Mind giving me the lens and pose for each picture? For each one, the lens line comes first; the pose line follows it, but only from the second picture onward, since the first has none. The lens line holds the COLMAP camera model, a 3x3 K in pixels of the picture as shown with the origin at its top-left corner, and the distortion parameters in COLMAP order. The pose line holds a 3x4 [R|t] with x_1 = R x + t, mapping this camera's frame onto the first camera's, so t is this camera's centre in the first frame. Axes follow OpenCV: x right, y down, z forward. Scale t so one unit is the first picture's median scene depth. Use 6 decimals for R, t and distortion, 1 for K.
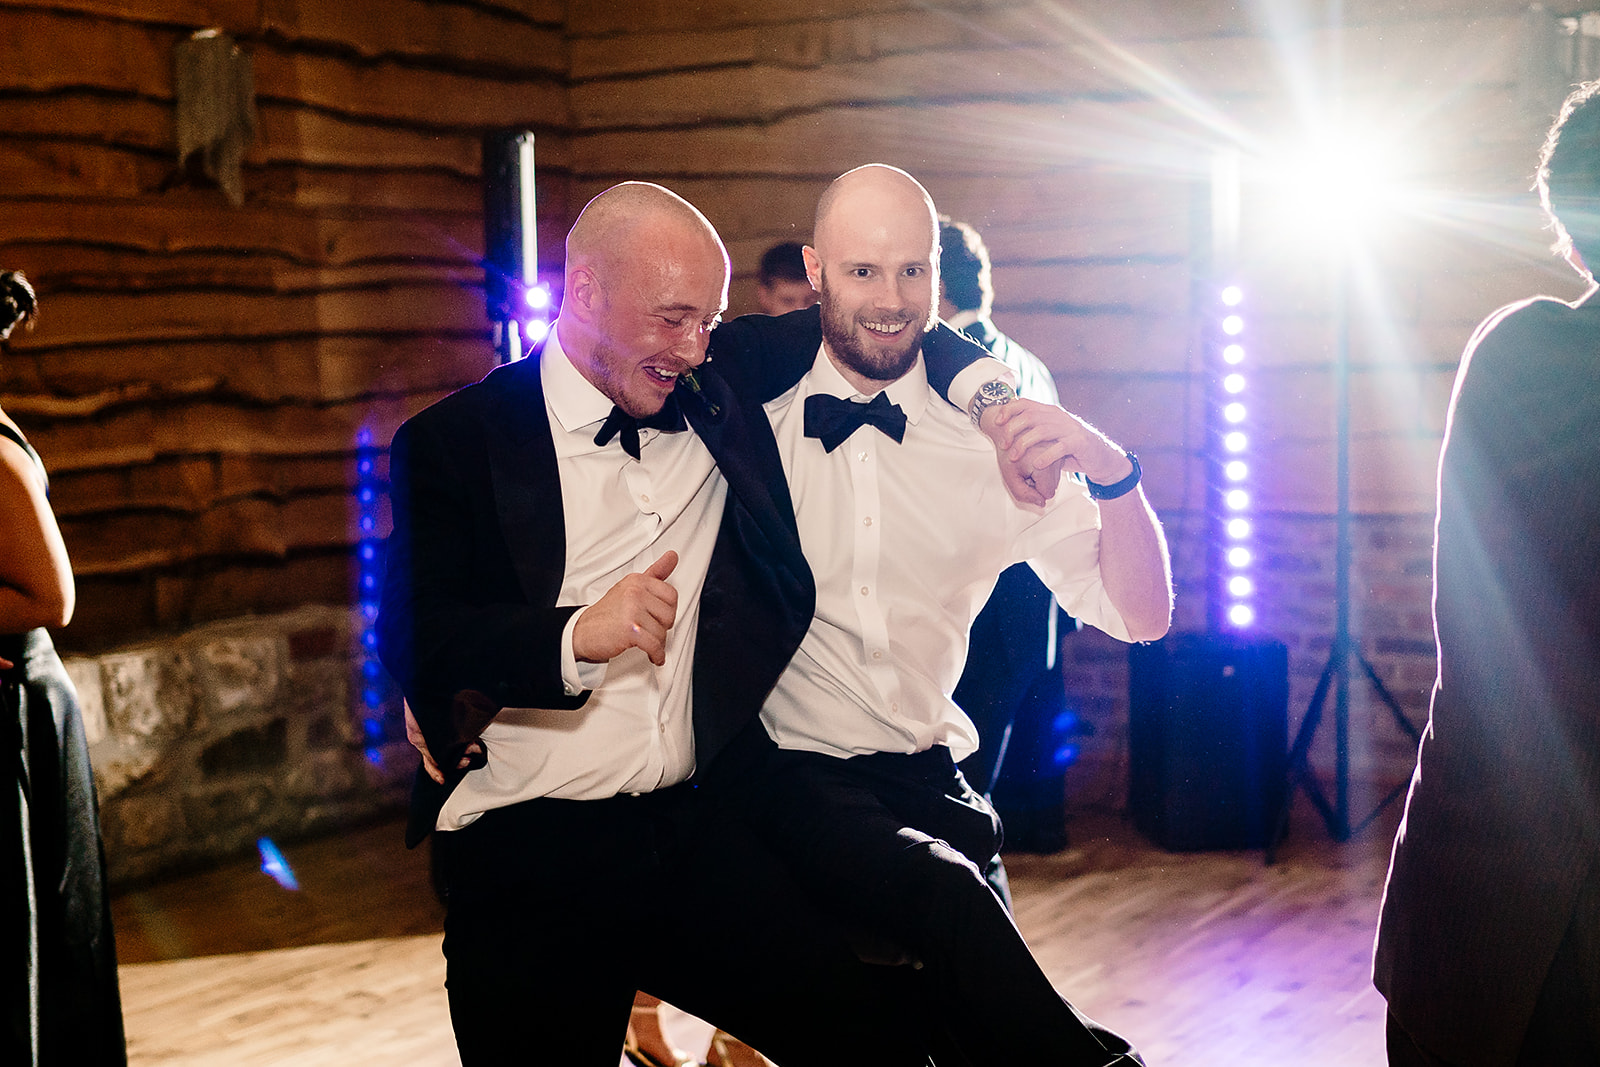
lens RADIAL K [[2579.7, 0, 800.0], [0, 2579.7, 533.5], [0, 0, 1]] dist [-0.006990, -0.058502]
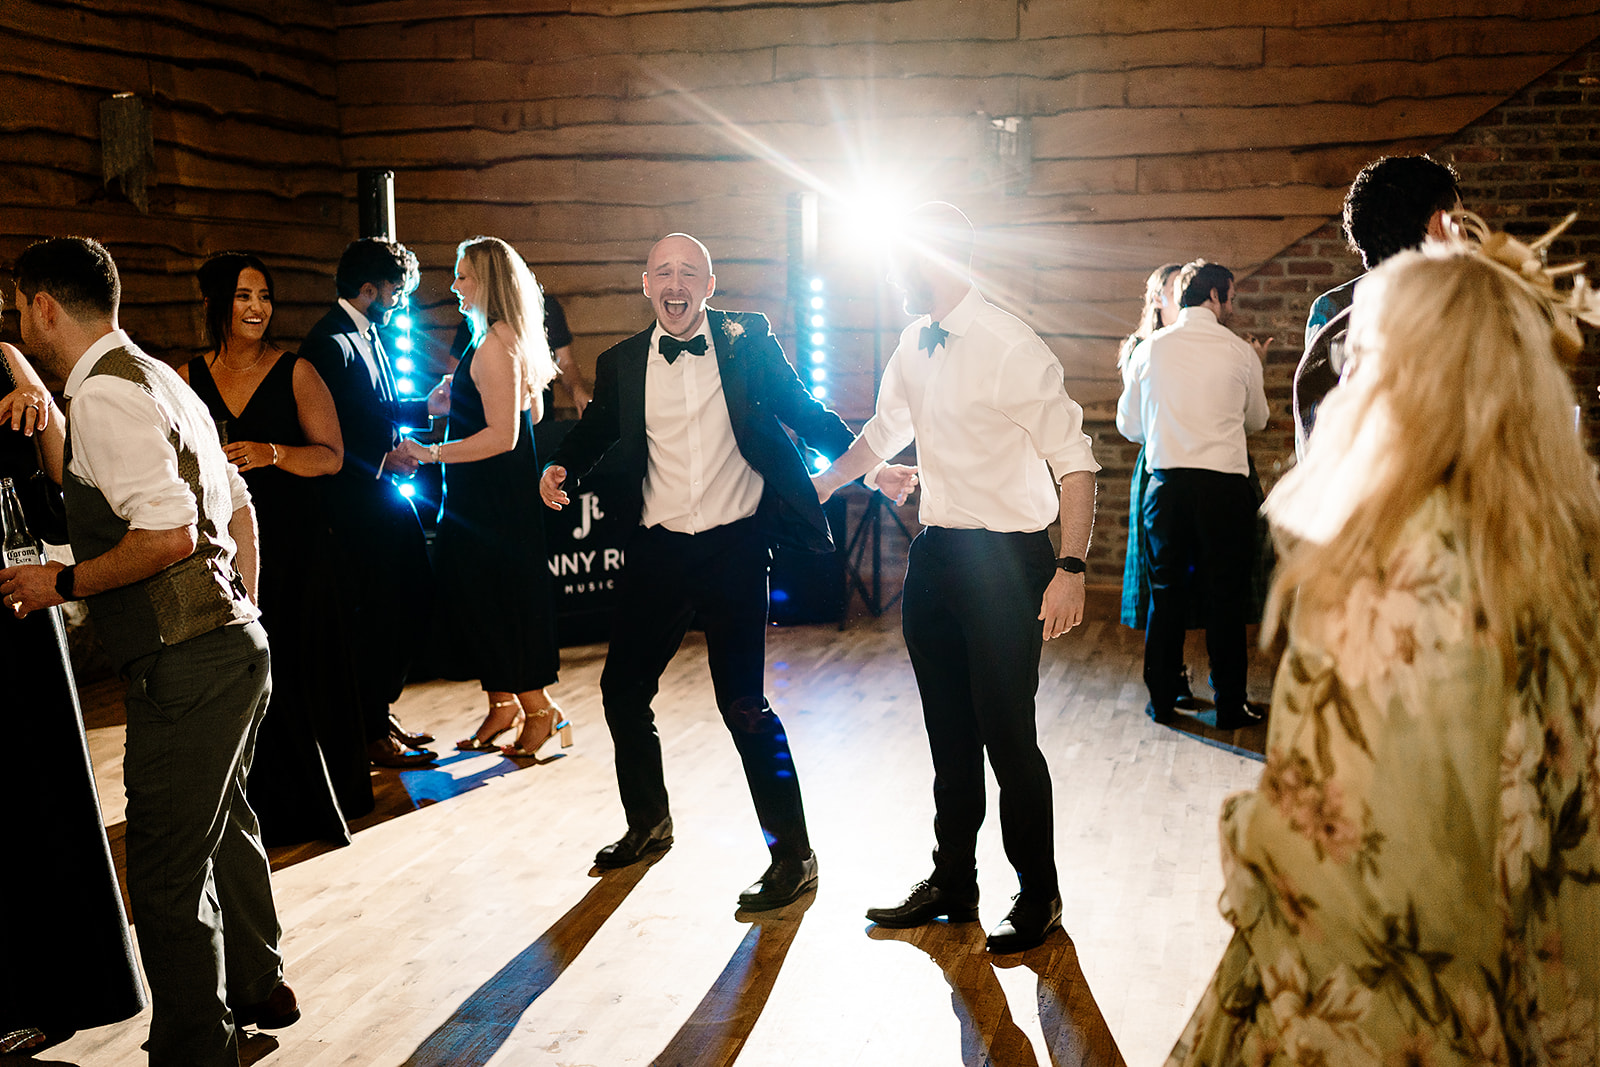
lens RADIAL K [[1688.8, 0, 767.6], [0, 1688.8, 529.0], [0, 0, 1]] dist [-0.004955, 0.006219]
pose [[0.969176, -0.021704, 0.245410, -0.114941], [0.008863, 0.998539, 0.053307, 0.004331], [-0.246209, -0.049489, 0.967953, -0.030969]]
